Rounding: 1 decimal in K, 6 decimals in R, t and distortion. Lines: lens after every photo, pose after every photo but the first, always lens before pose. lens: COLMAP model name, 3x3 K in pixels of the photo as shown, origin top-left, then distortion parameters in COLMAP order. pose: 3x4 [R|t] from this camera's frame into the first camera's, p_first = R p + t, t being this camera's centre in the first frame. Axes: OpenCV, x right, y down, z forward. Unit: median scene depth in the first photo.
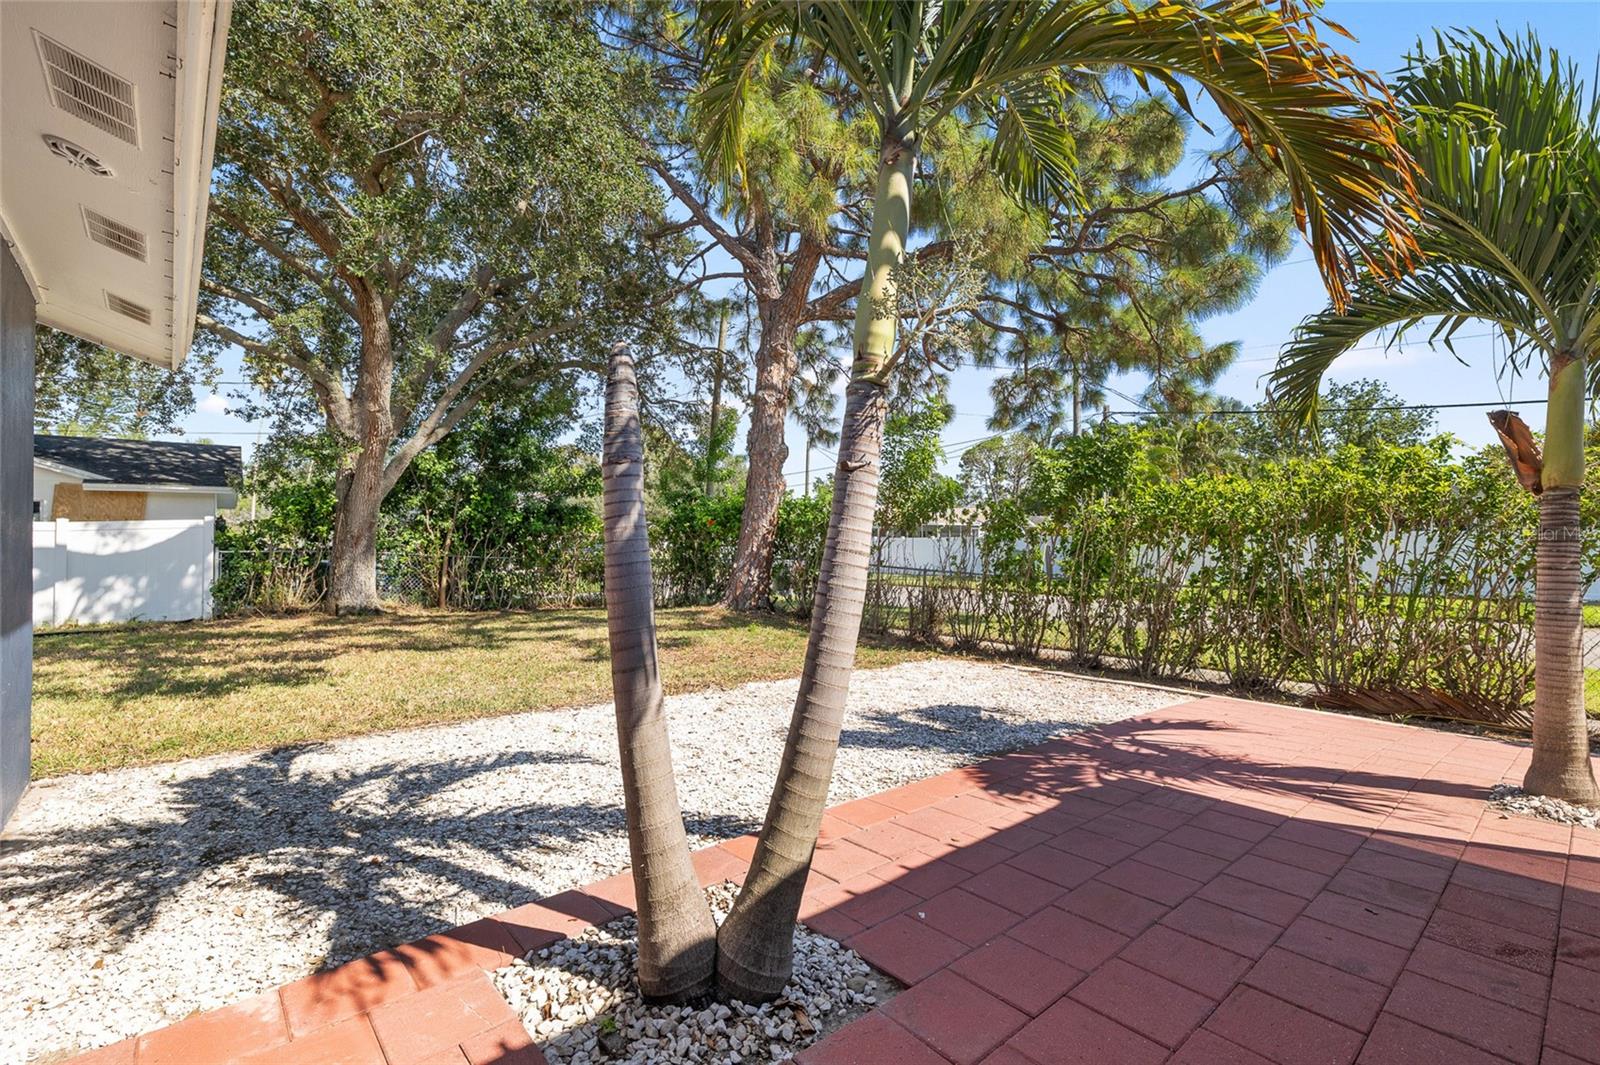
lens RADIAL K [[720.4, 0, 800.7], [0, 720.4, 528.9], [0, 0, 1]] dist [-0.002547, 0.000212]
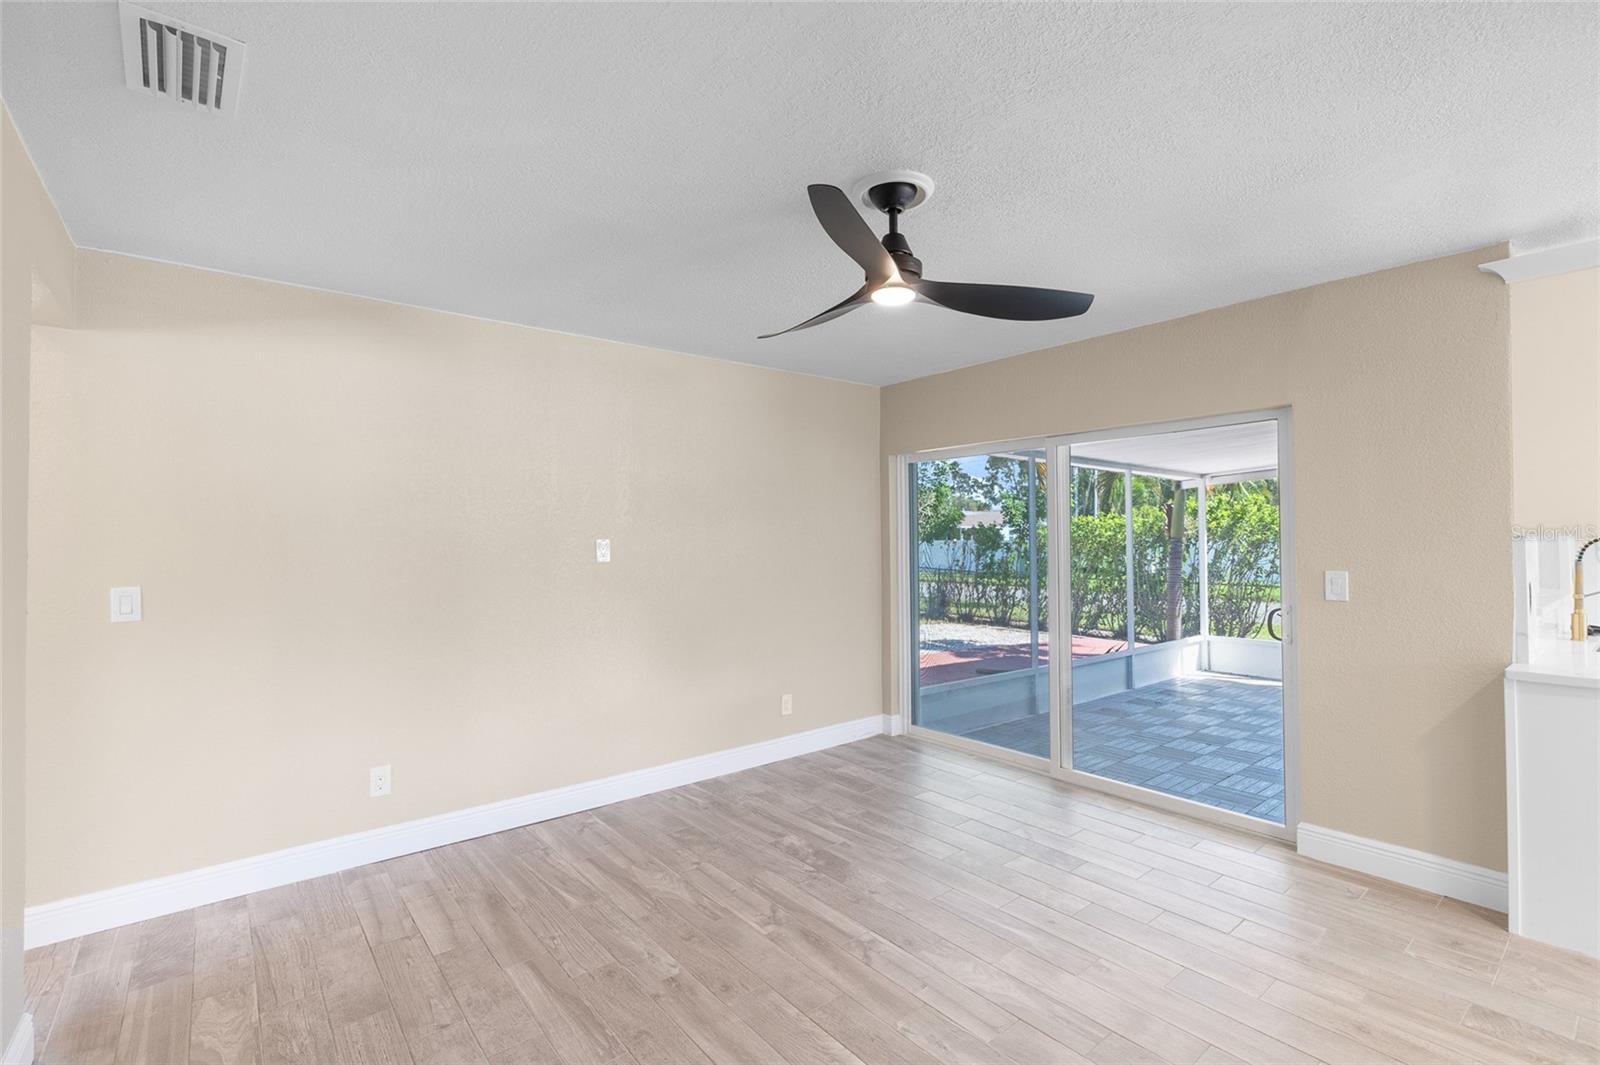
lens RADIAL K [[720.4, 0, 800.7], [0, 720.4, 528.9], [0, 0, 1]] dist [-0.002547, 0.000212]
pose [[0.999246, -0.002284, -0.038761, -0.050853], [0.002389, 0.999994, 0.002676, -0.028424], [0.038754, -0.002767, 0.999245, -0.459652]]
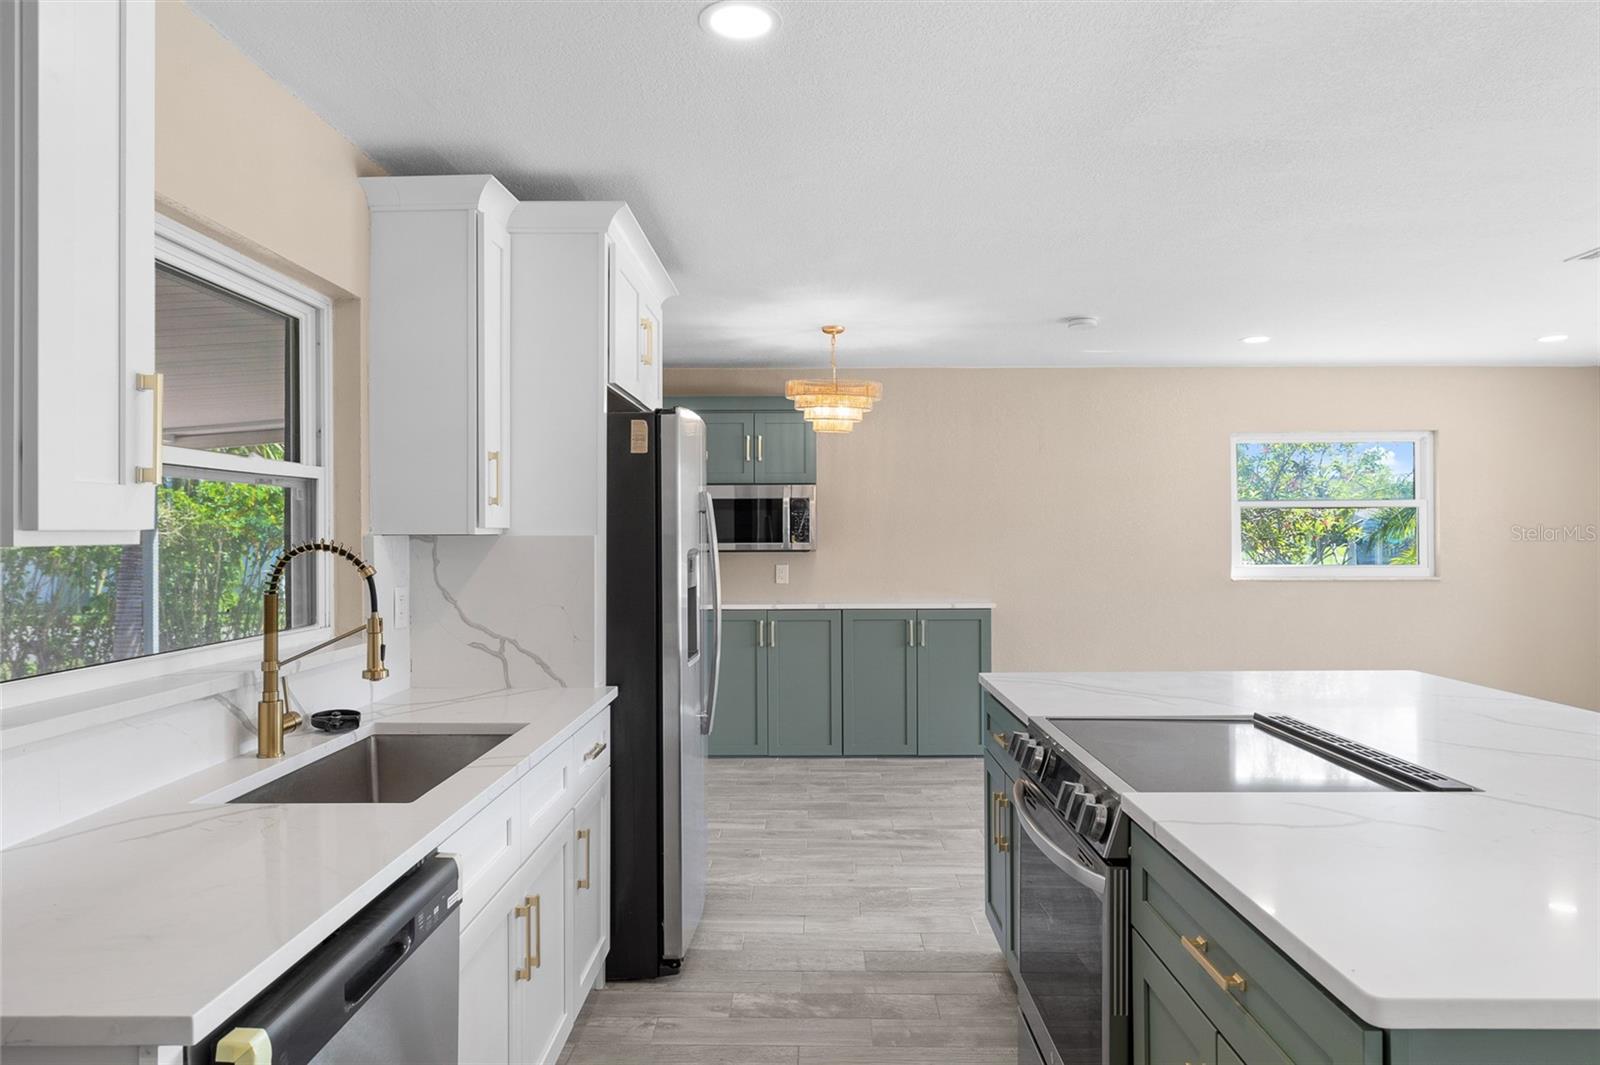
lens RADIAL K [[996.5, 0, 801.2], [0, 996.5, 528.9], [0, 0, 1]] dist [-0.000945, 0.000832]
pose [[0.670721, 0.003950, 0.741699, 0.135890], [-0.007522, 0.999971, 0.001476, -0.028065], [-0.741672, -0.006569, 0.670731, -0.384046]]
